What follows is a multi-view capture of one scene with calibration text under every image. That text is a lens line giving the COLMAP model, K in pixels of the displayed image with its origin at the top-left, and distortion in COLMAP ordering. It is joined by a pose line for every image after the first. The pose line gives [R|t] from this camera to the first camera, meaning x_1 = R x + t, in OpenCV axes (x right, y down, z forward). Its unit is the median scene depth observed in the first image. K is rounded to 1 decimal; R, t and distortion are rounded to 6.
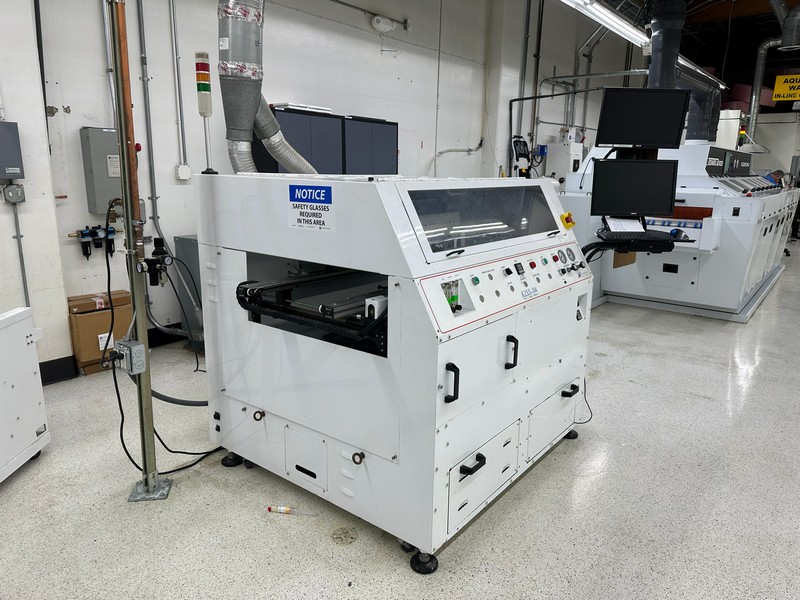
lens RADIAL K [[564.4, 0, 397.9], [0, 564.4, 299.1], [0, 0, 1]] dist [0.028045, -0.036814]
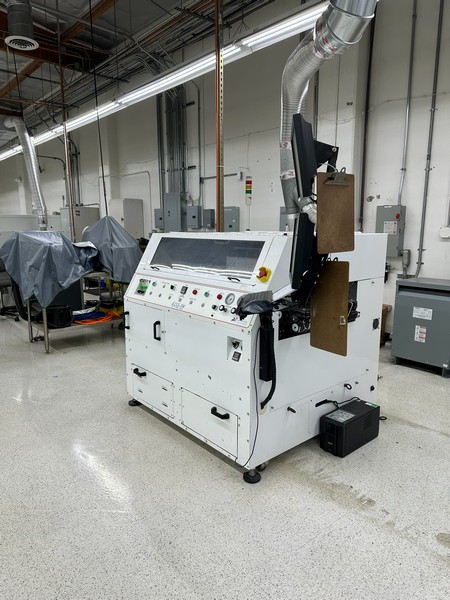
lens RADIAL K [[423.3, 0, 225.9], [0, 423.3, 300.6], [0, 0, 1]] dist [0.028045, -0.036814]
pose [[-0.191753, 0.157212, -0.968770, 1.092179], [-0.224752, 0.953822, 0.199272, -0.234244], [0.955362, 0.255944, -0.147565, 1.058607]]
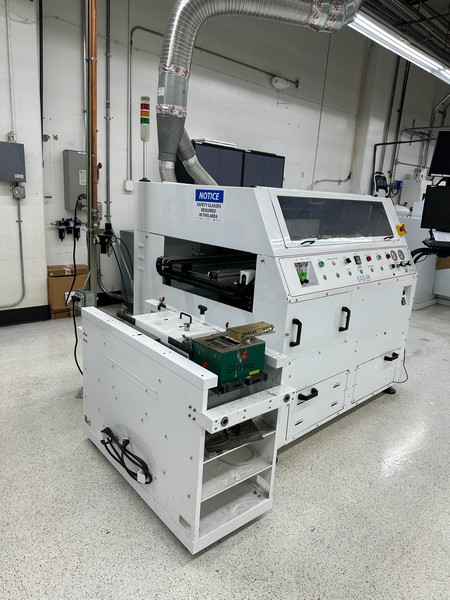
lens RADIAL K [[423.3, 0, 223.1], [0, 423.3, 303.5], [0, 0, 1]] dist [0.028045, -0.036814]
pose [[0.987743, 0.082258, -0.132656, 0.032327], [-0.079648, 0.996513, 0.024872, 0.041431], [0.134239, -0.014001, 0.990850, -0.048665]]
